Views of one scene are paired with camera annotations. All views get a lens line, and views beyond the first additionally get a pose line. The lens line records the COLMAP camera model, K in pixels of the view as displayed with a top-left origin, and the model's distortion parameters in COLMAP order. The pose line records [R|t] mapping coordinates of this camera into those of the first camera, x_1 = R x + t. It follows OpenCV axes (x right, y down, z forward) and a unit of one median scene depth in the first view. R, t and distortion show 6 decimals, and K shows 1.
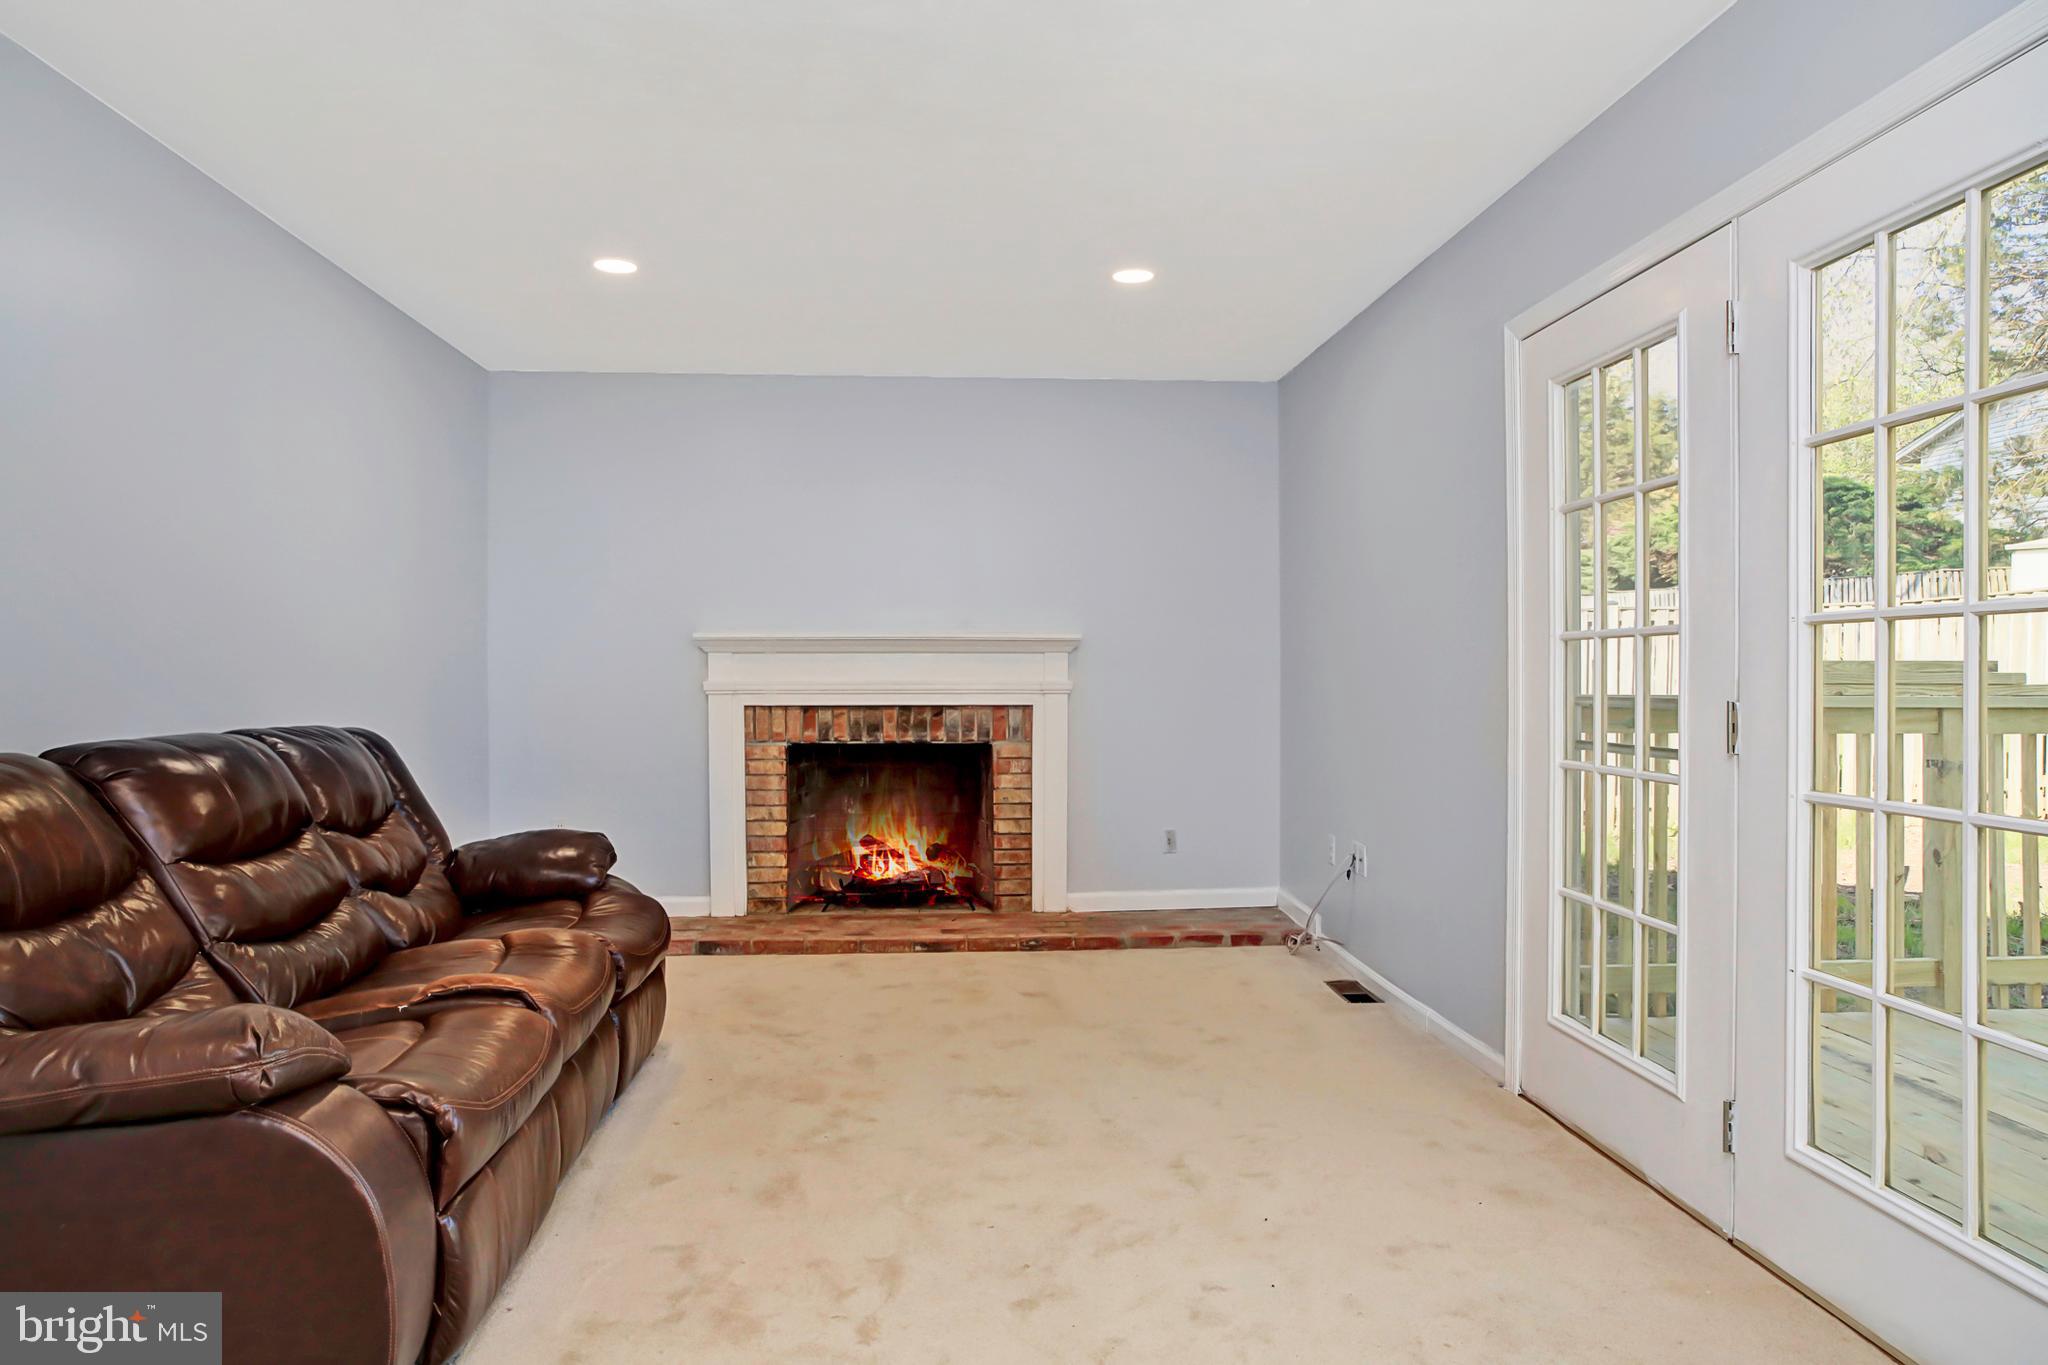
lens RADIAL K [[1289.6, 0, 1024.0], [0, 1289.6, 682.5], [0, 0, 1]] dist [-0.081482, 0.070314]
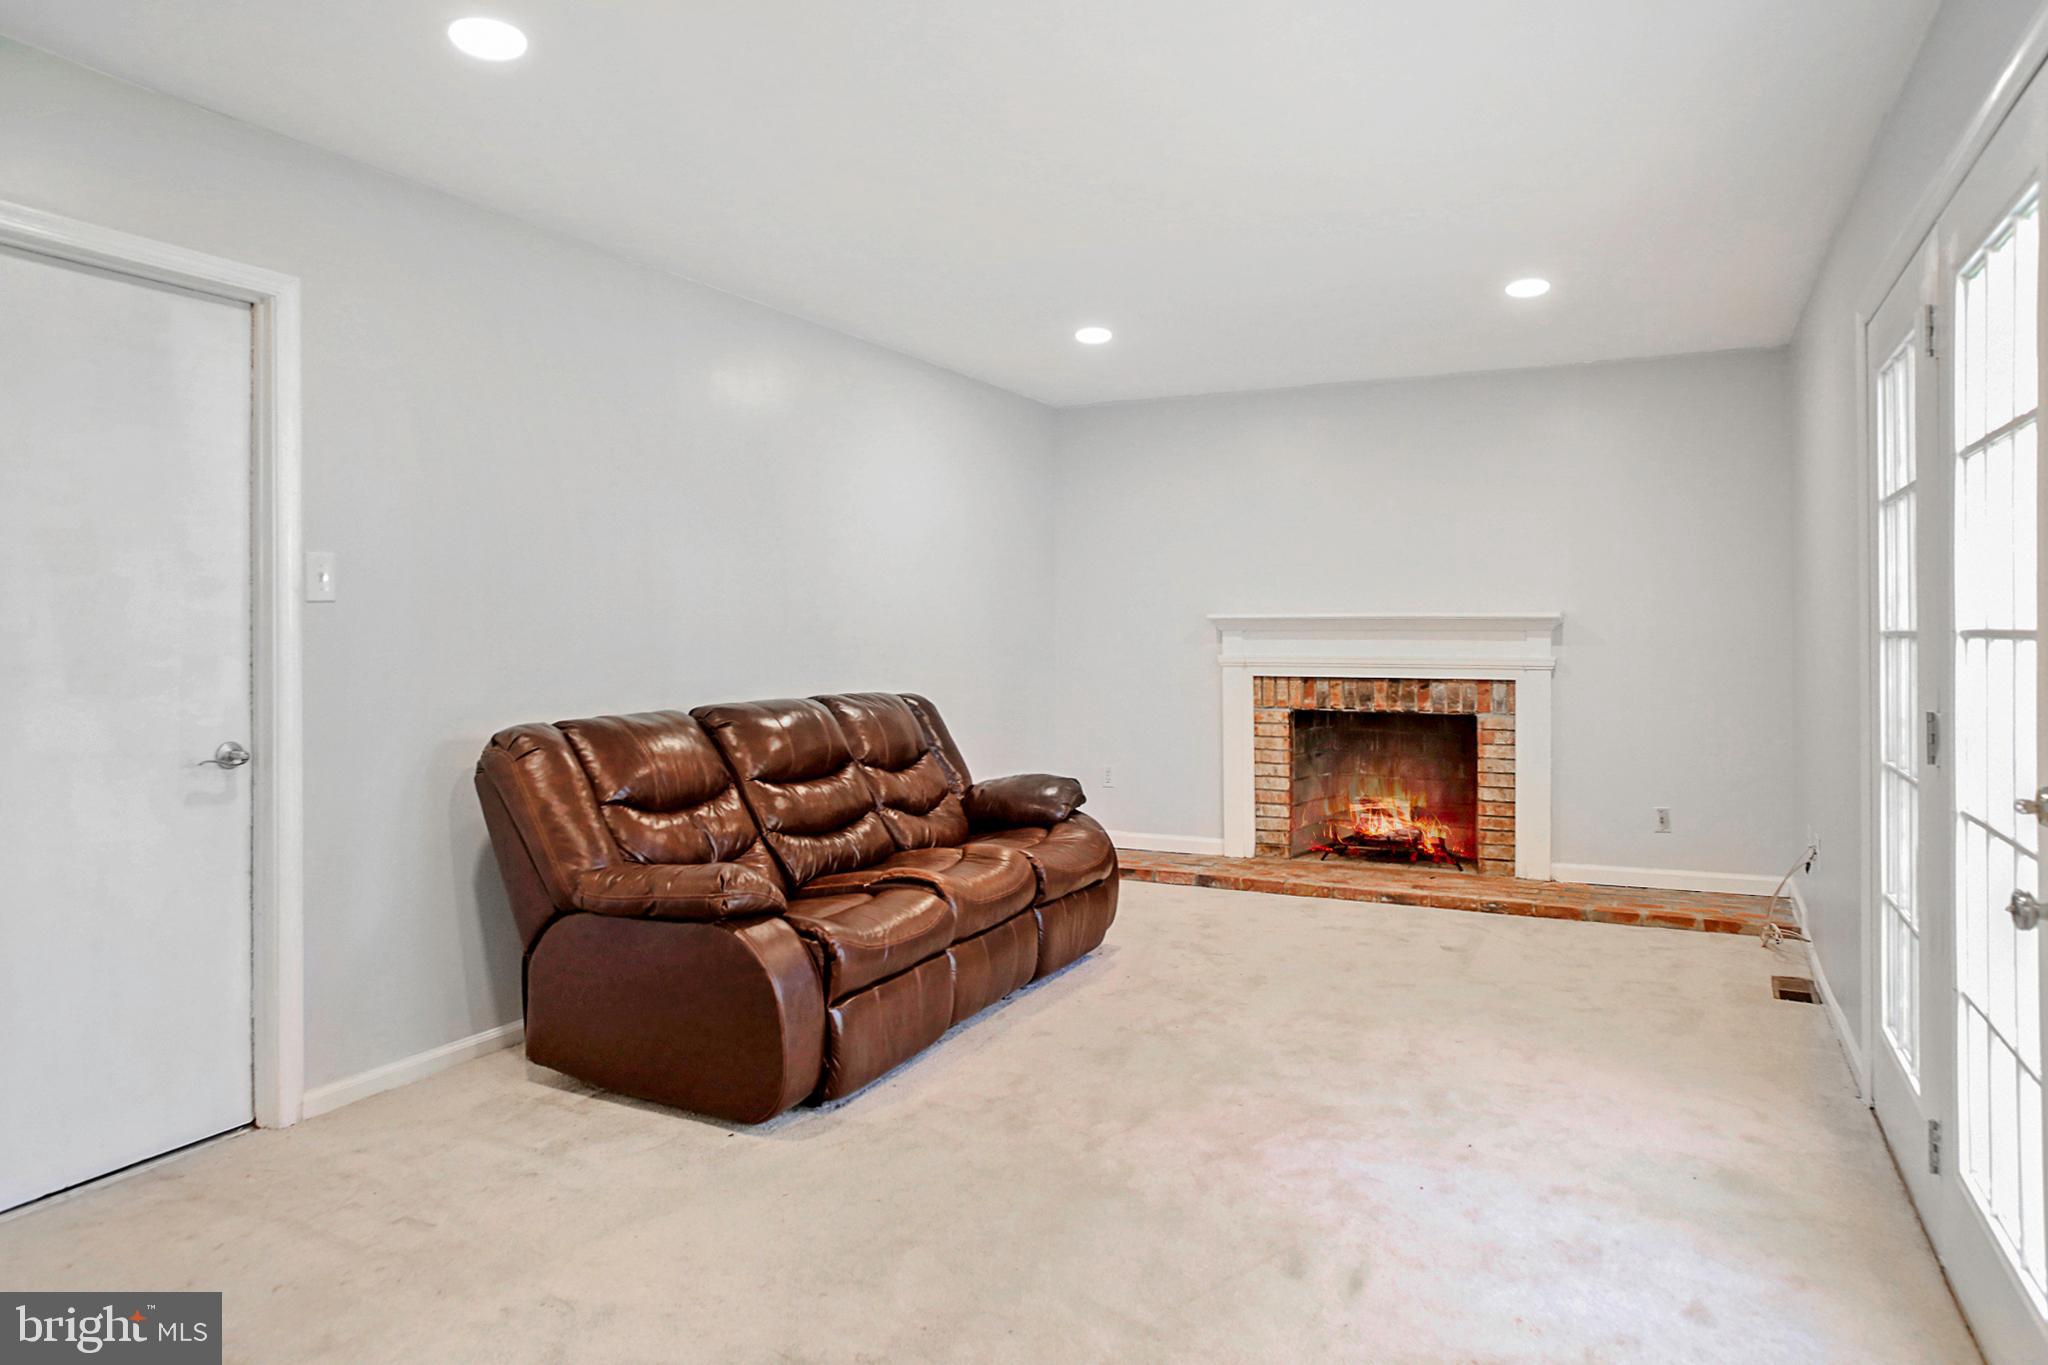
lens RADIAL K [[1283.7, 0, 1009.7], [0, 1283.7, 626.4], [0, 0, 1]] dist [-0.078218, 0.066457]
pose [[0.844040, -0.002490, -0.536274, 0.215445], [-0.000437, 0.999986, -0.005331, -0.020460], [0.536279, 0.004733, 0.844027, -0.091327]]
